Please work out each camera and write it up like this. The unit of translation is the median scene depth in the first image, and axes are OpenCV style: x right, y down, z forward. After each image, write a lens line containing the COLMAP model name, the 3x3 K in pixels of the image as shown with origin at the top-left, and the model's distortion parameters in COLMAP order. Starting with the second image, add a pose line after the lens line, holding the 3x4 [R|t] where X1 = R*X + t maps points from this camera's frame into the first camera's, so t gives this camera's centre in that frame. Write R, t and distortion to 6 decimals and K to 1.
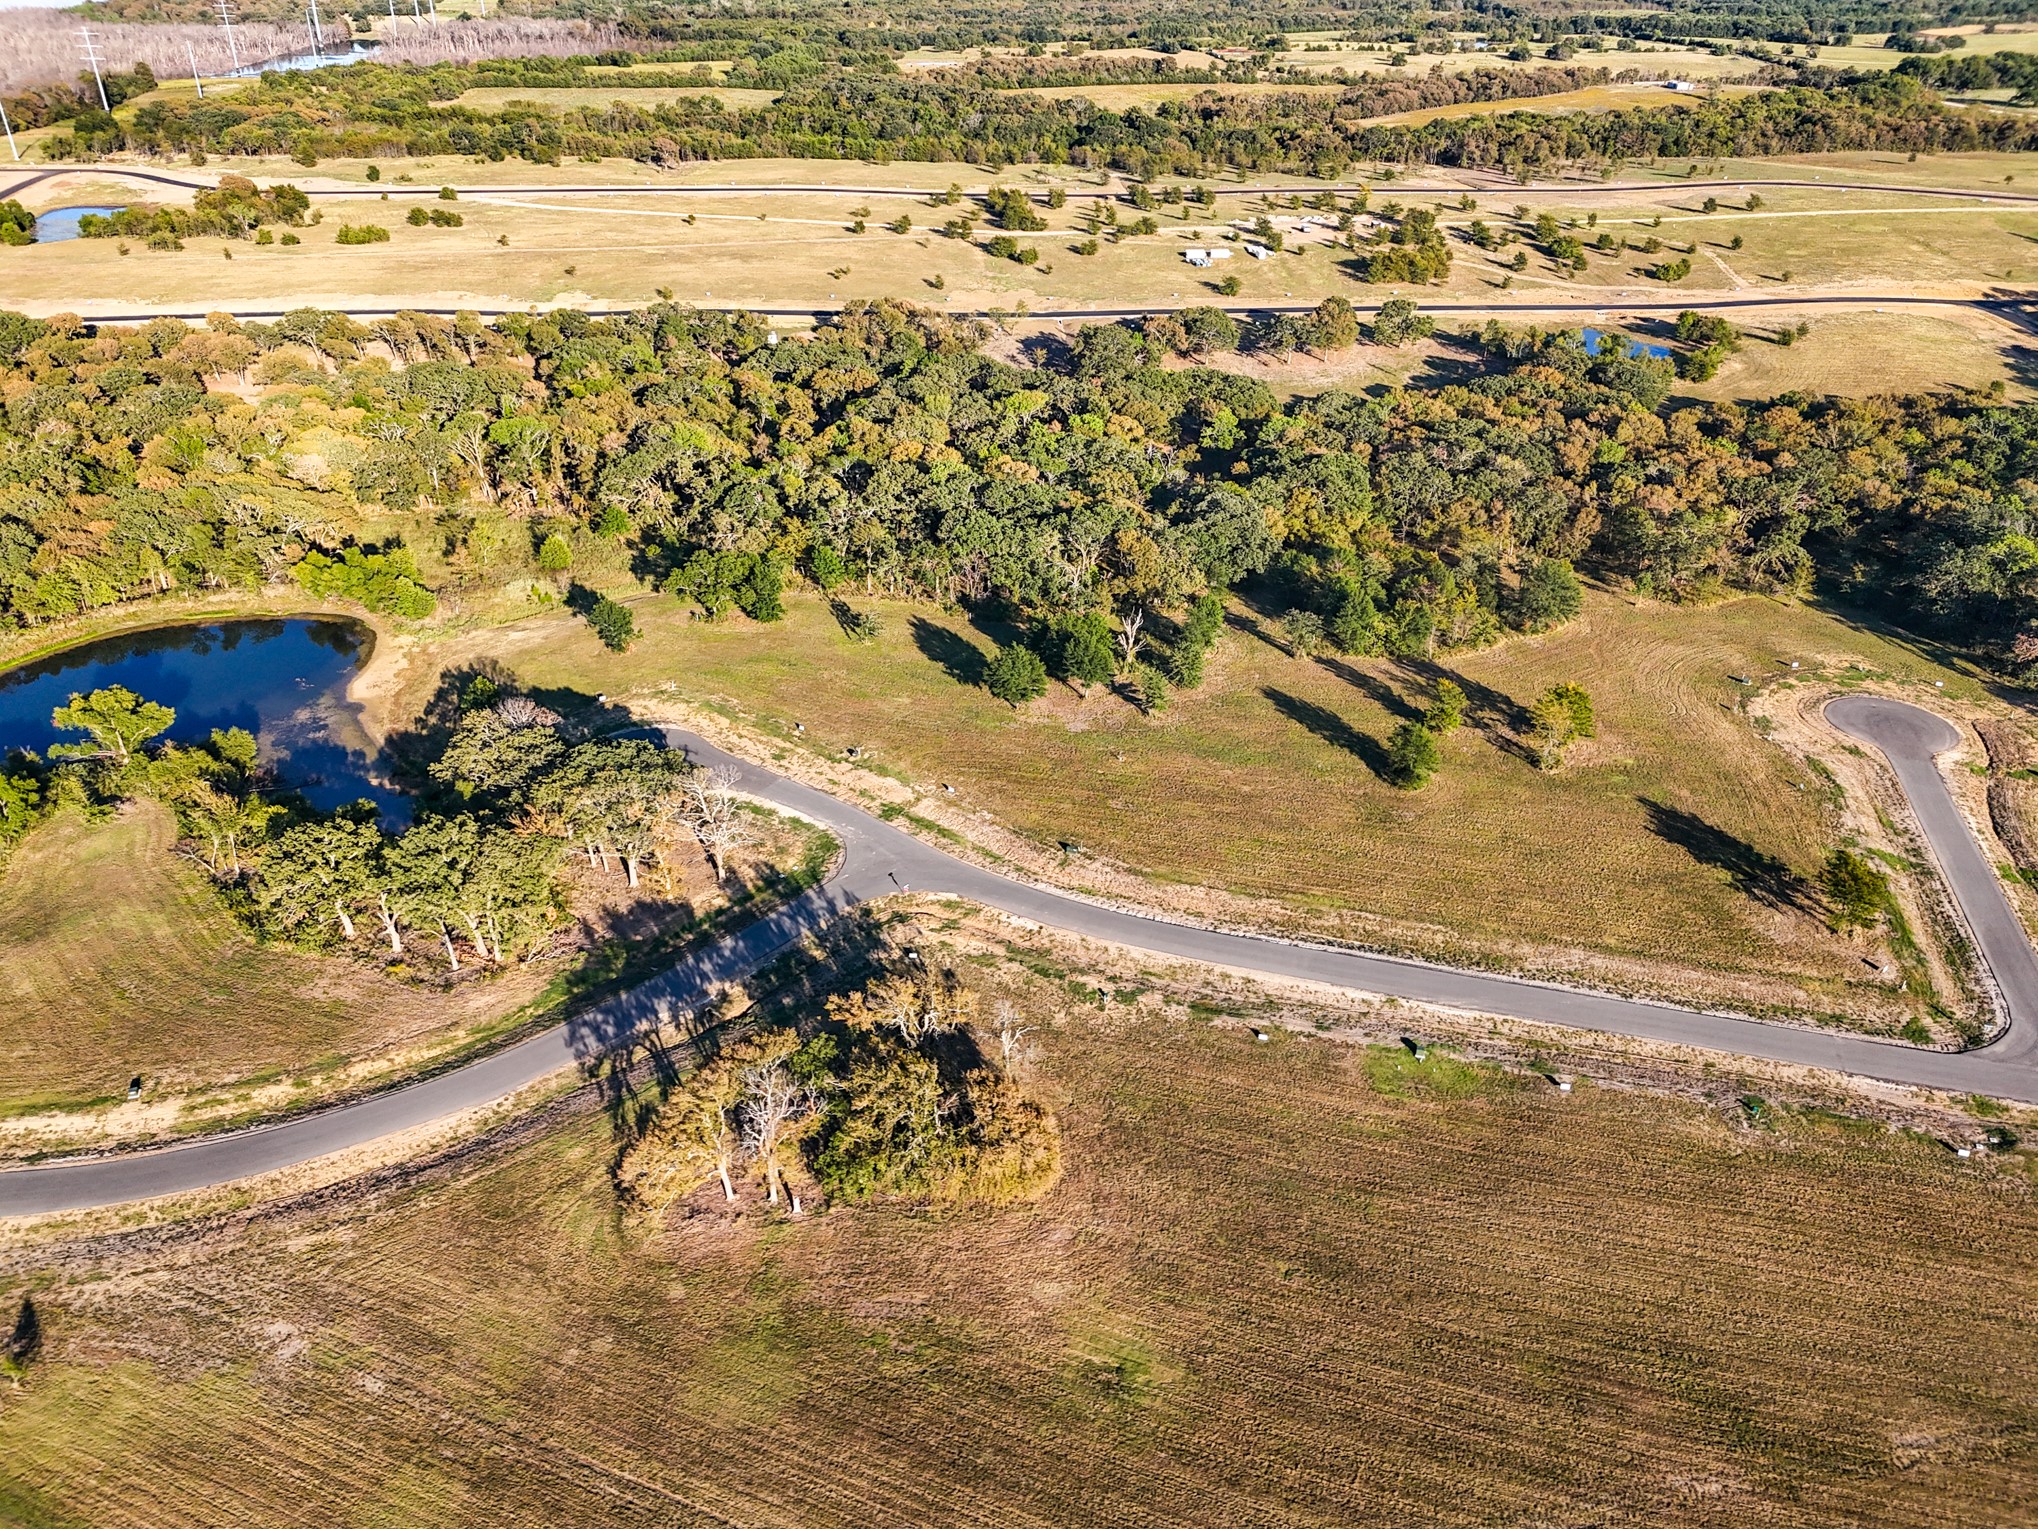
lens RADIAL K [[1506.6, 0, 1022.6], [0, 1506.6, 750.3], [0, 0, 1]] dist [0.055290, -0.049903]
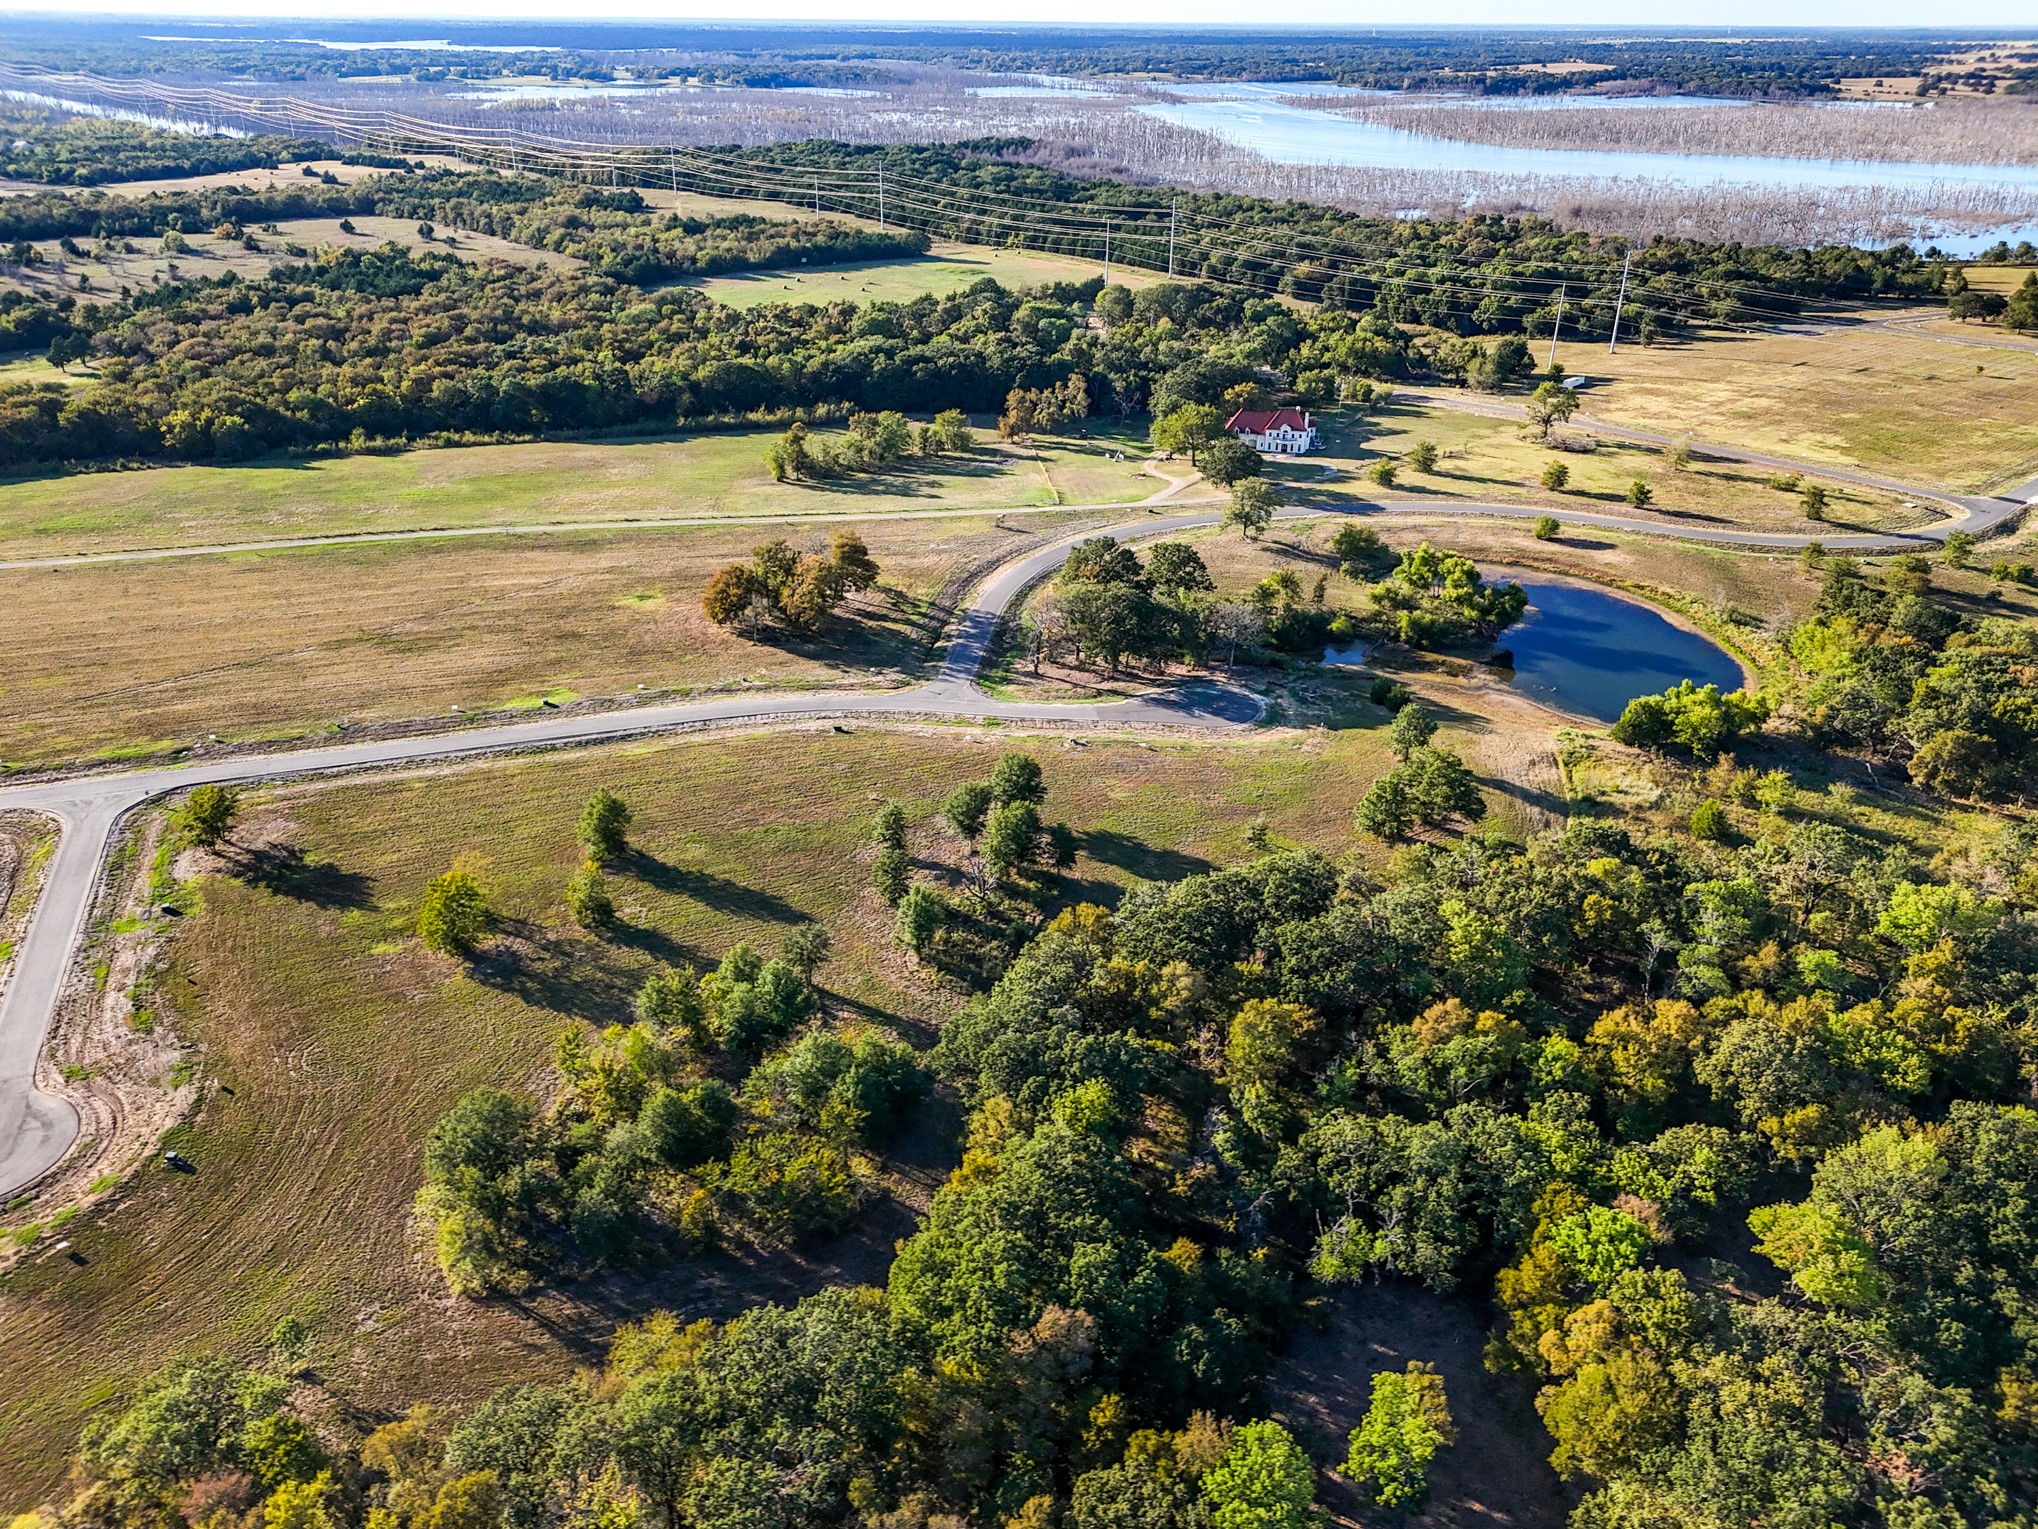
lens RADIAL K [[1506.6, 0, 1022.6], [0, 1506.6, 750.3], [0, 0, 1]] dist [0.055290, -0.049903]
pose [[-0.810522, 0.237760, -0.535280, 0.436169], [-0.304078, 0.610274, 0.731507, -0.665956], [0.500590, 0.755669, -0.422343, 1.184970]]
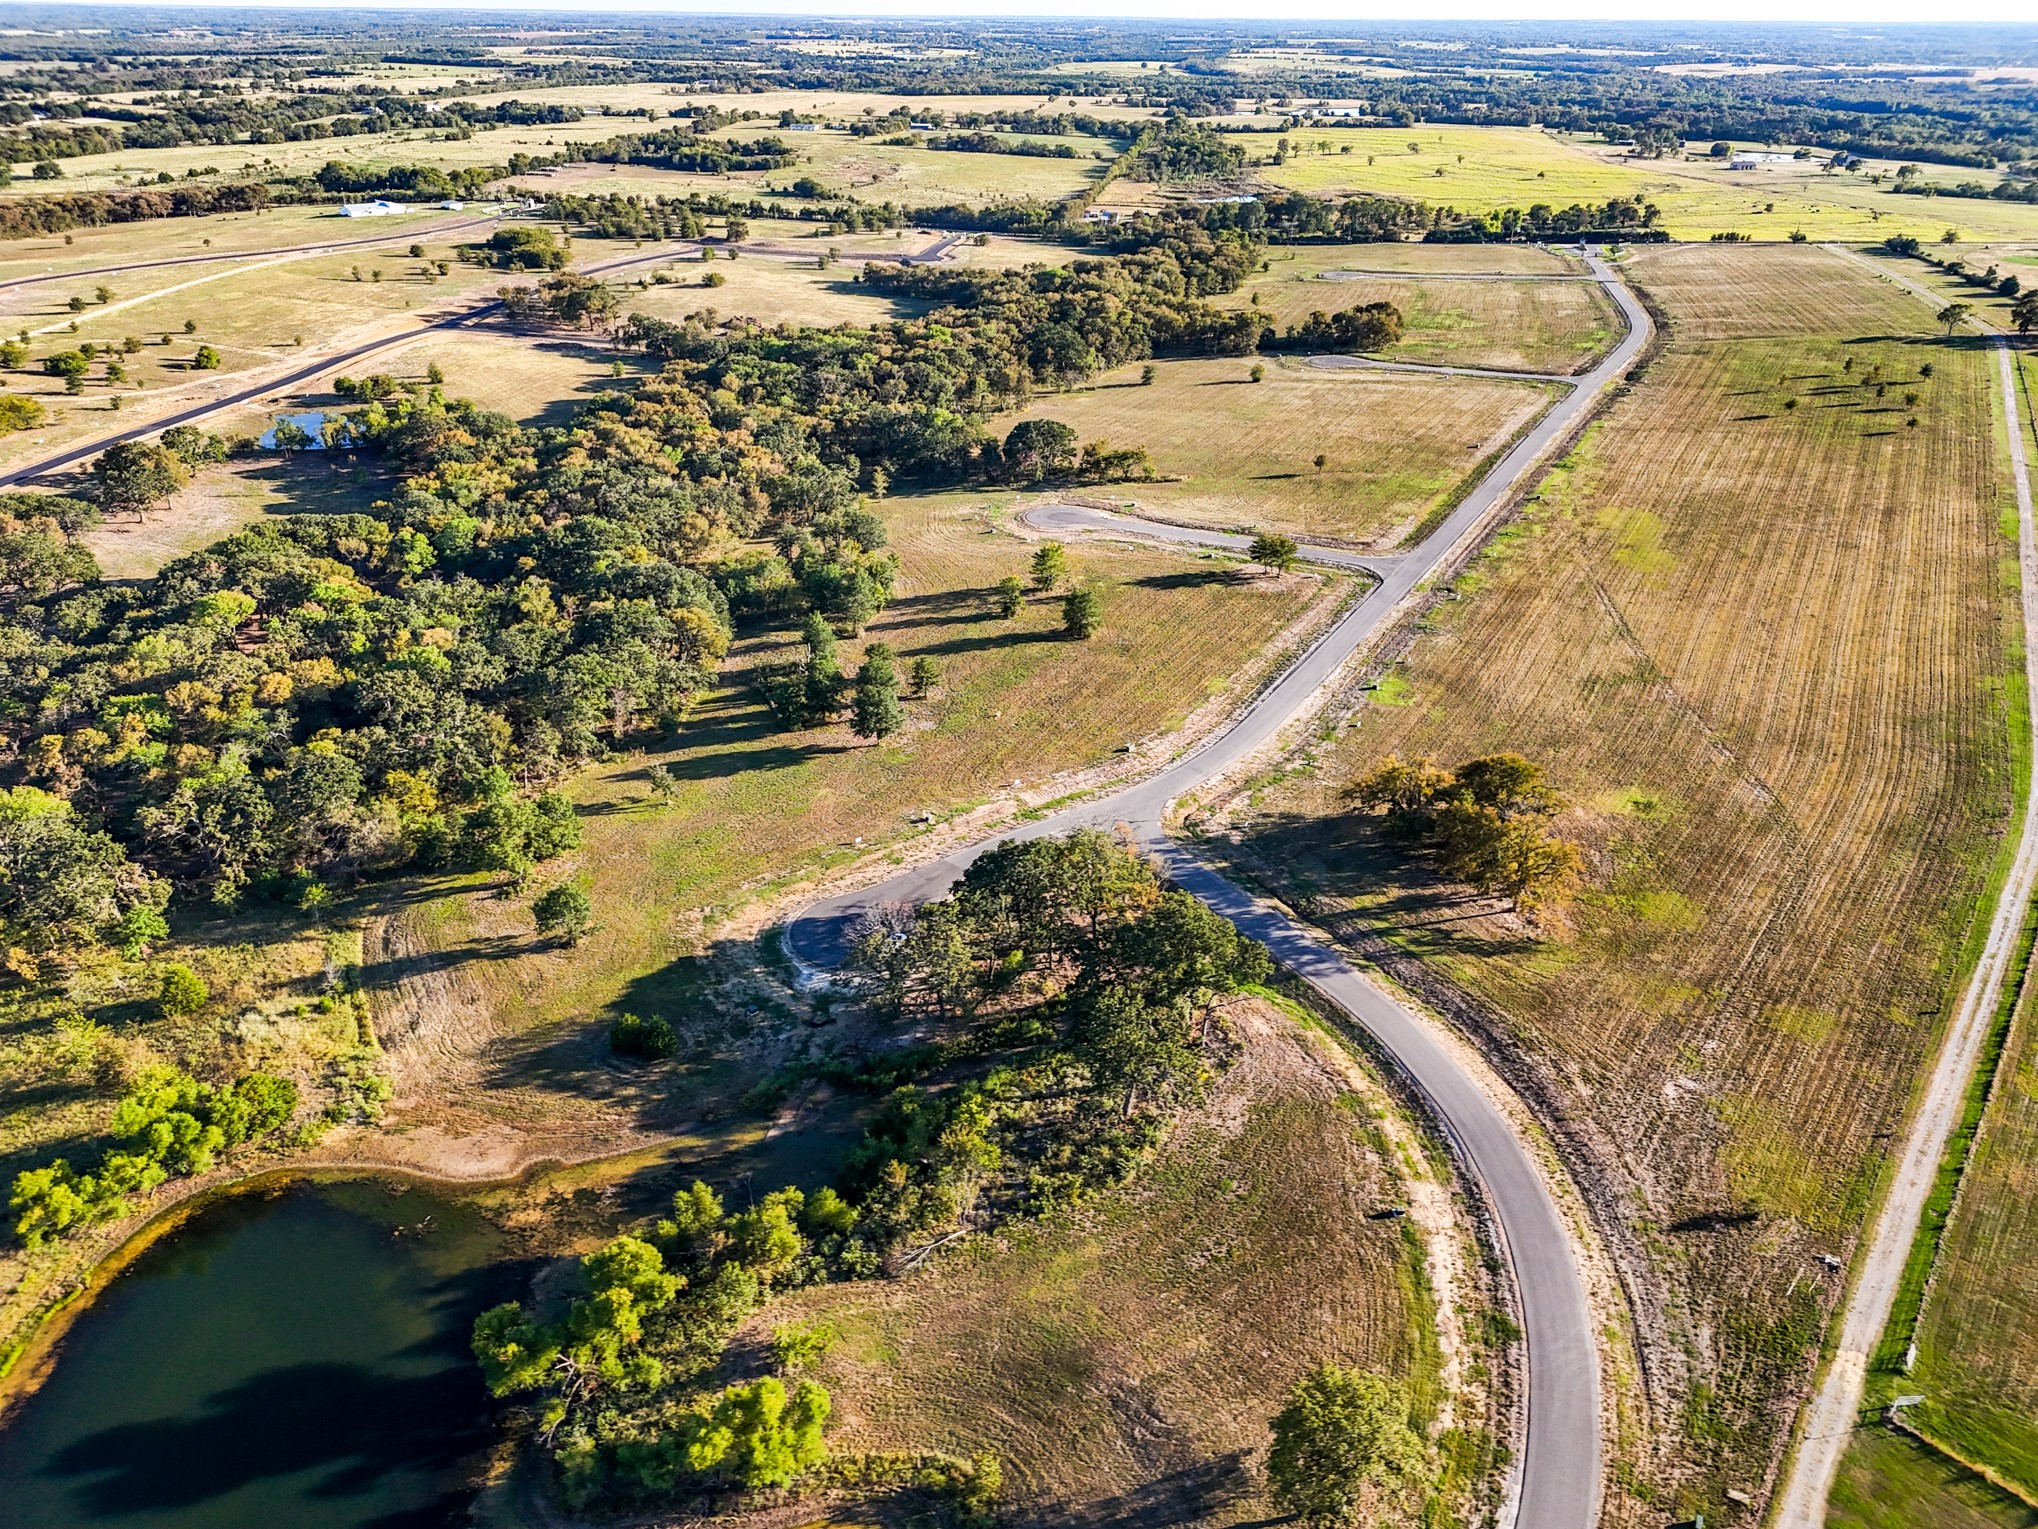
lens RADIAL K [[1506.6, 0, 1022.6], [0, 1506.6, 750.3], [0, 0, 1]] dist [0.055290, -0.049903]
pose [[0.238671, -0.435850, 0.867796, -0.786112], [0.472910, 0.832665, 0.288140, -0.245283], [-0.848170, 0.341619, 0.404851, 0.405816]]
